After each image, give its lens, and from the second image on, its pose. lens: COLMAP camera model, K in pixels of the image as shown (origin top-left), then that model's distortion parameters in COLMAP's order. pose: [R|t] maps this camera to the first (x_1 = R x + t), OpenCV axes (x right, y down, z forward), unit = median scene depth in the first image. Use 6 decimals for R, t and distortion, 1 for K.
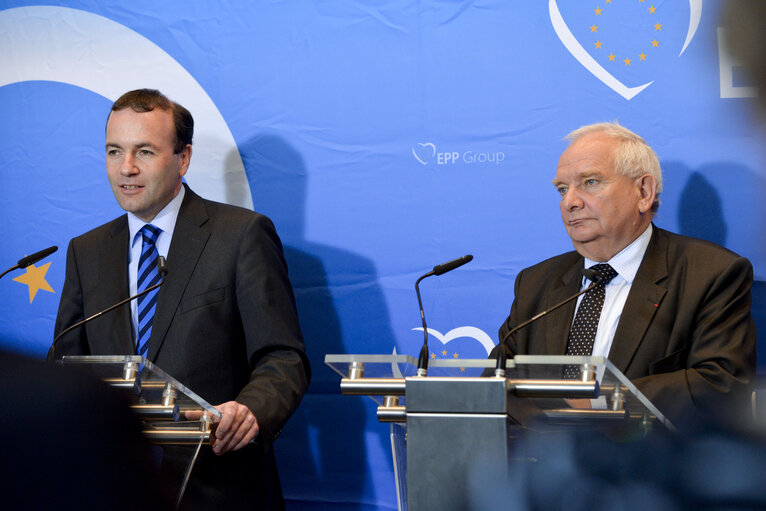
lens RADIAL K [[2620.4, 0, 386.8], [0, 2620.4, 253.0], [0, 0, 1]] dist [0.270993, 0.000000]
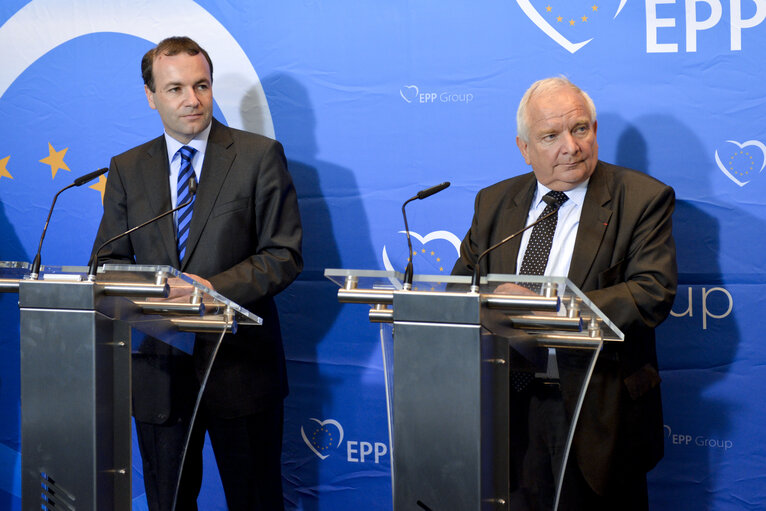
lens RADIAL K [[1512.9, 0, 427.9], [0, 1512.9, 242.6], [0, 0, 1]] dist [0.127679, 0.000000]
pose [[0.999482, 0.008837, 0.030957, 0.001338], [-0.010862, 0.997771, 0.065849, -0.015306], [-0.030306, -0.066151, 0.997349, 0.278031]]
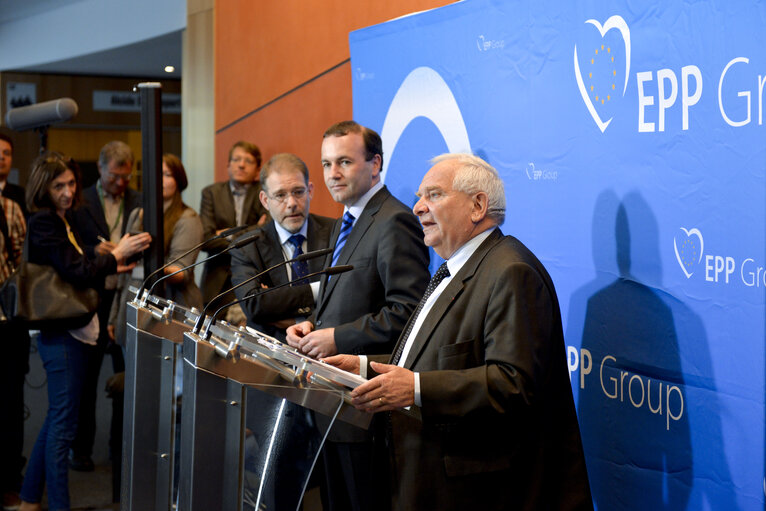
lens RADIAL K [[1512.3, 0, 380.8], [0, 1512.3, 257.1], [0, 0, 1]] dist [0.288690, 0.000000]
pose [[0.638686, 0.077860, -0.765518, 0.592835], [-0.057878, 0.996910, 0.053107, -0.032489], [0.767288, 0.010388, 0.641219, 0.467392]]
